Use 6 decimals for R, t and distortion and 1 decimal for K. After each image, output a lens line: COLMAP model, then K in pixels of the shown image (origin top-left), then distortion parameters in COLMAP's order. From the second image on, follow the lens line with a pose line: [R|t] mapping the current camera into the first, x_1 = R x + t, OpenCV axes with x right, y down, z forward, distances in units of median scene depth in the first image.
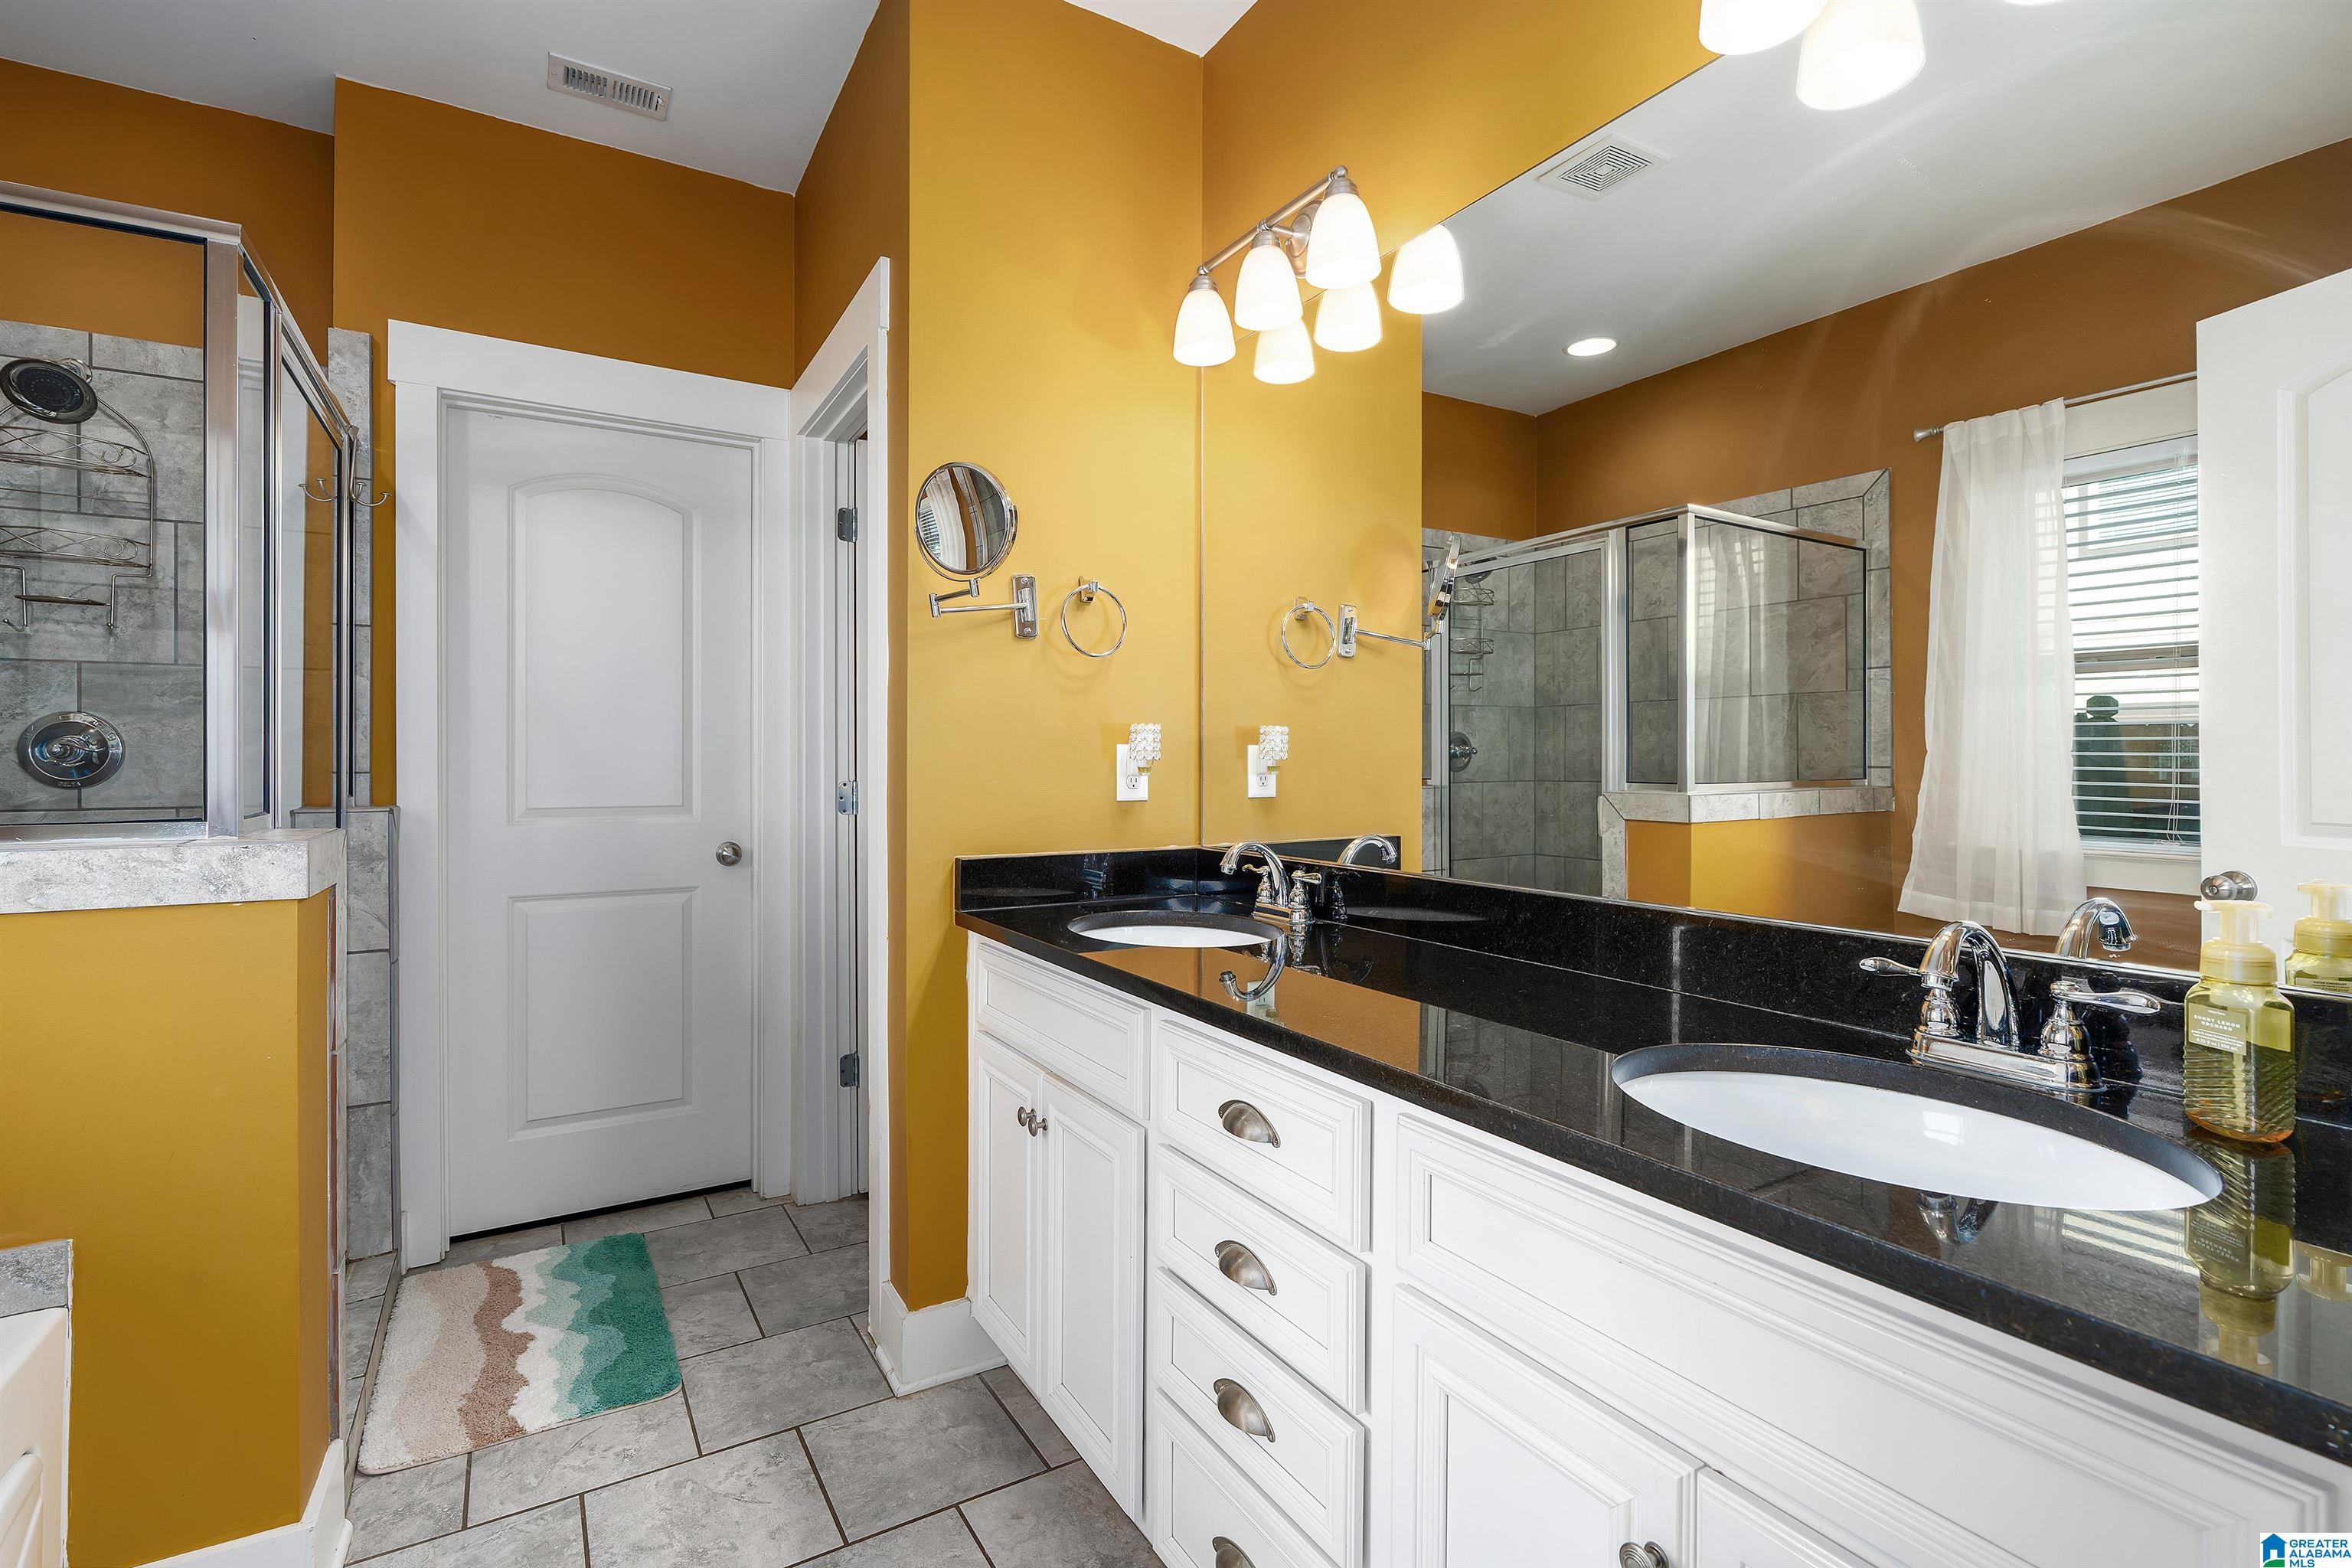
lens RADIAL K [[1071.1, 0, 1174.8], [0, 1071.1, 758.6], [0, 0, 1]] dist [0.000077, 0.000020]
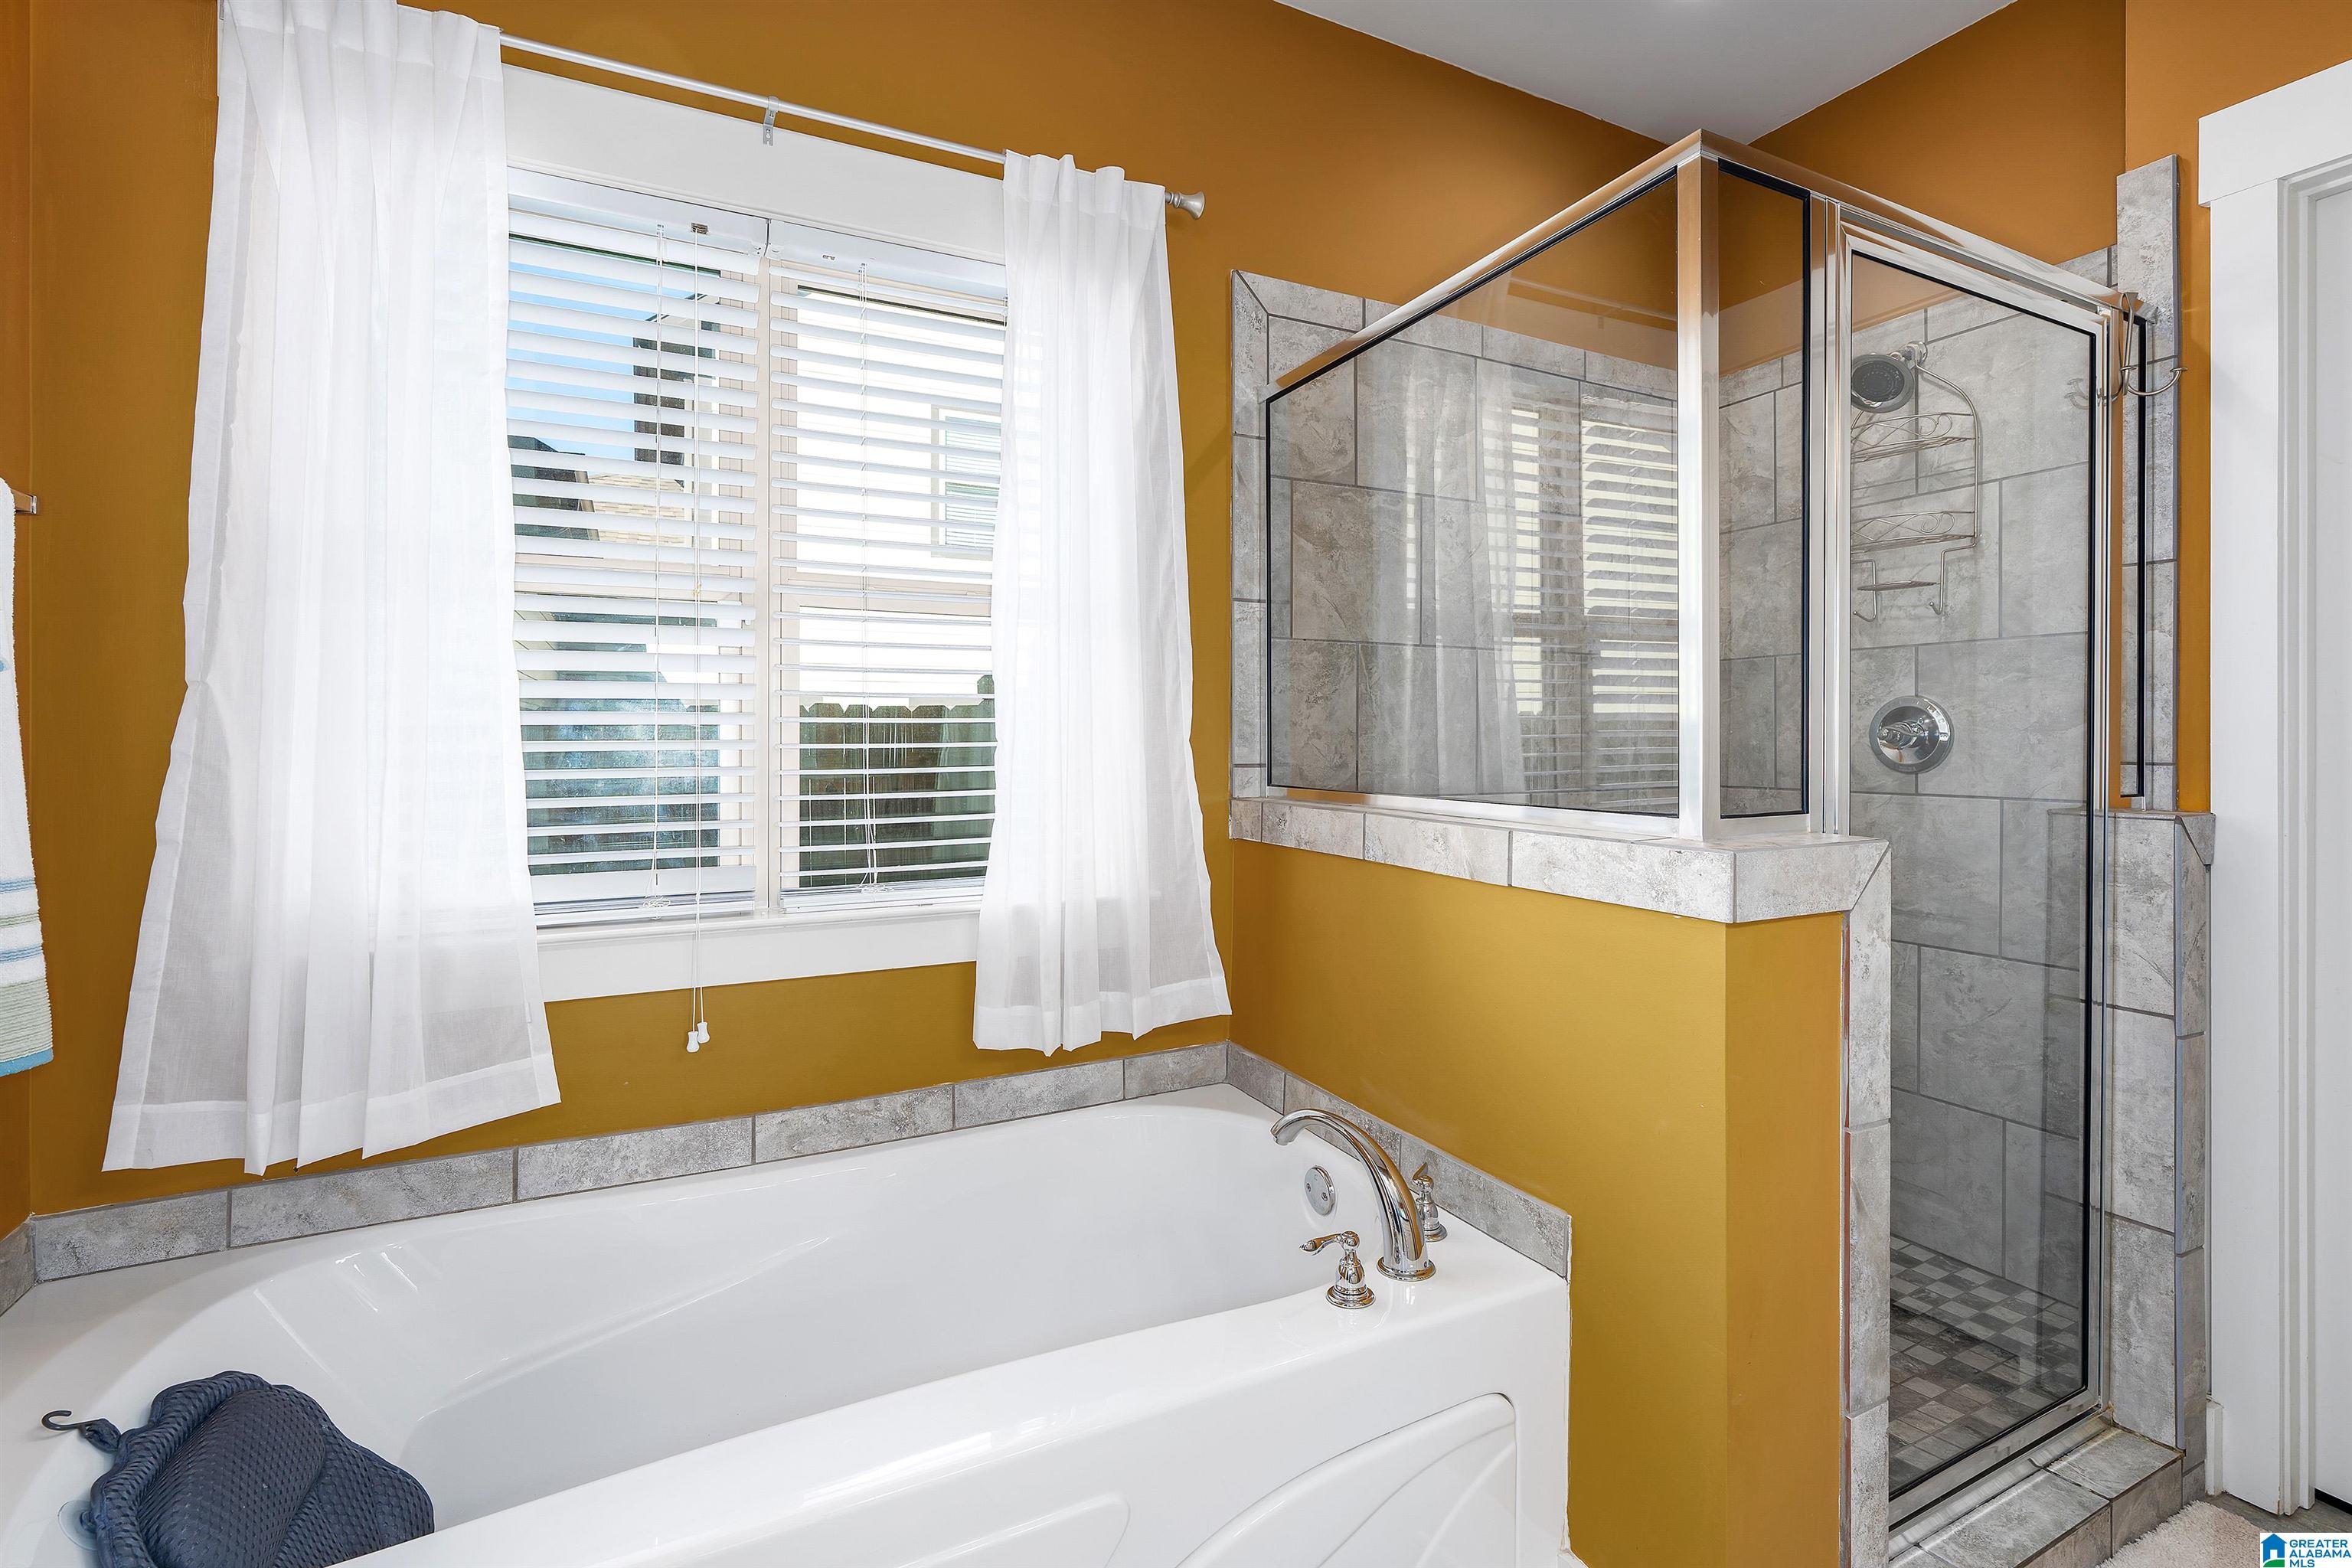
lens RADIAL K [[1065.0, 0, 1176.8], [0, 1065.0, 737.6], [0, 0, 1]] dist [-0.002673, -0.000806]
pose [[-0.076188, -0.000804, -0.997093, 0.009571], [0.001795, 0.999998, -0.000944, -0.005250], [0.997092, -0.001862, -0.076187, 0.389632]]
